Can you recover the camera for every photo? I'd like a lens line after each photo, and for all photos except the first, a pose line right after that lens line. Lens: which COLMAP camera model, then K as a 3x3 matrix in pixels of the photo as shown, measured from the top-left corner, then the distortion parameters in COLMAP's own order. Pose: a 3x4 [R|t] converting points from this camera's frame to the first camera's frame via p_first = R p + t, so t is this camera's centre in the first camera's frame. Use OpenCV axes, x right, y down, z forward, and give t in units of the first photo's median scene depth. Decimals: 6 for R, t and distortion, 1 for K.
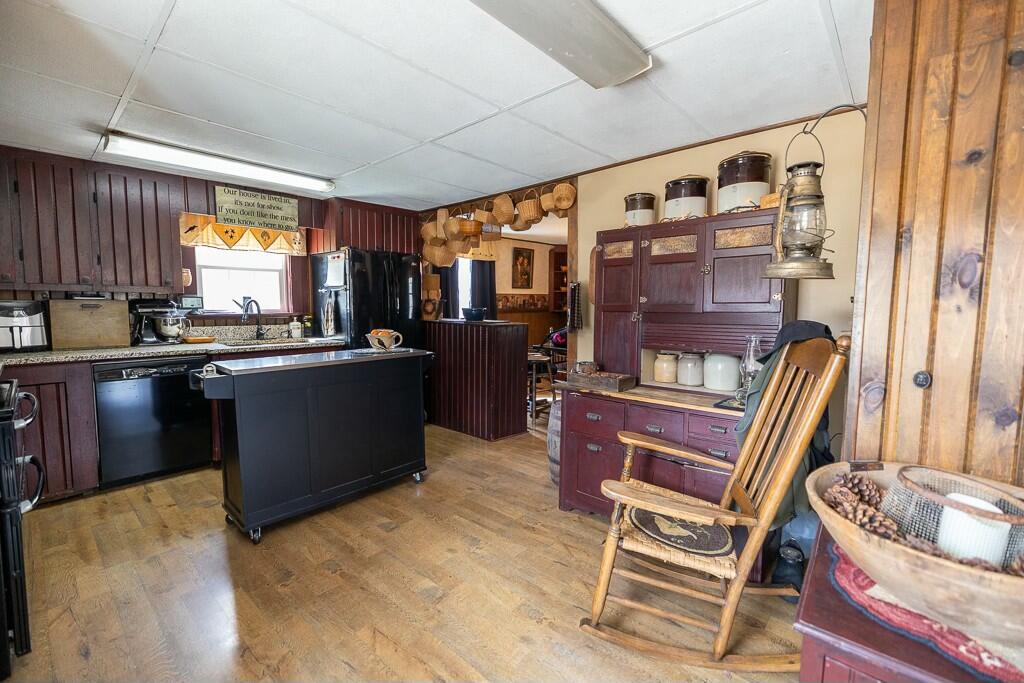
lens RADIAL K [[437.0, 0, 516.5], [0, 437.0, 337.4], [0, 0, 1]] dist [0.000415, -0.000331]
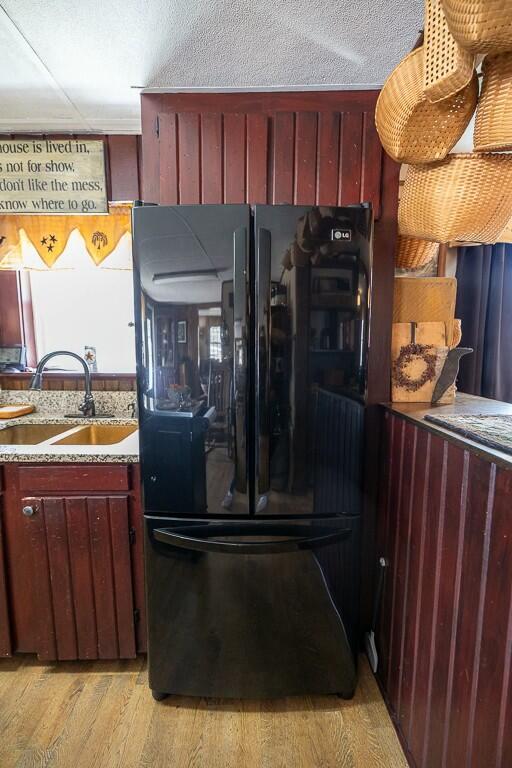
lens RADIAL K [[327.8, 0, 255.1], [0, 327.8, 382.5], [0, 0, 1]] dist [0.000415, -0.000331]
pose [[0.674623, 0.072041, -0.734639, -0.108468], [-0.054546, 0.997371, 0.047715, -0.080011], [0.736144, 0.007882, 0.676779, 0.903484]]
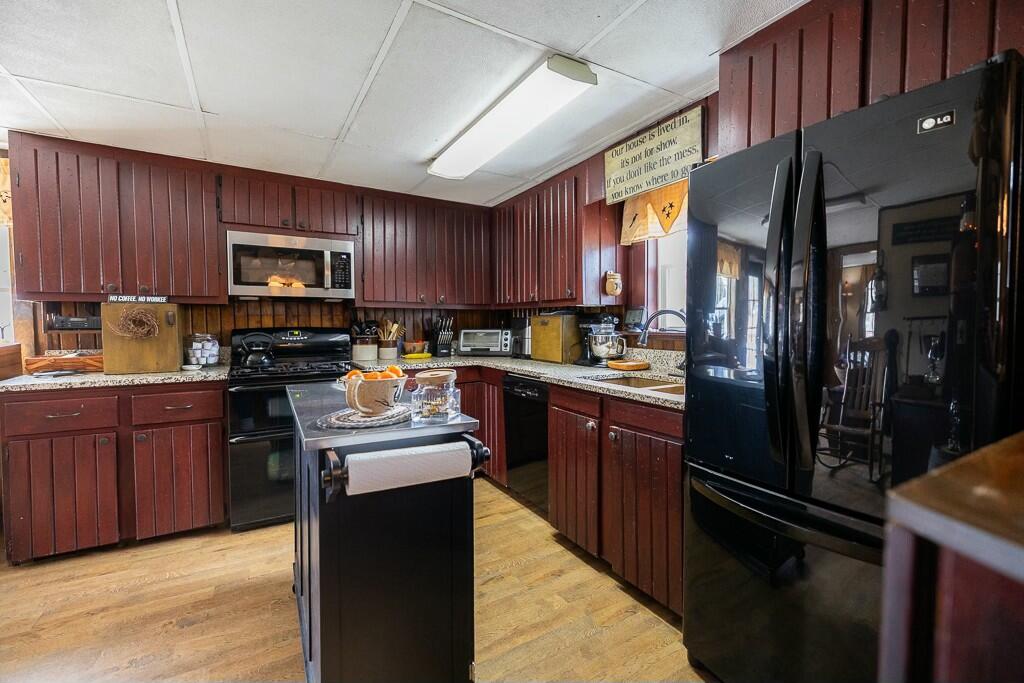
lens RADIAL K [[437.0, 0, 505.7], [0, 437.0, 338.9], [0, 0, 1]] dist [0.000415, -0.000331]
pose [[-0.311356, 0.028134, -0.949877, 0.049530], [-0.073317, 0.995871, 0.053528, -0.062731], [0.947461, 0.086308, -0.308007, 0.988638]]
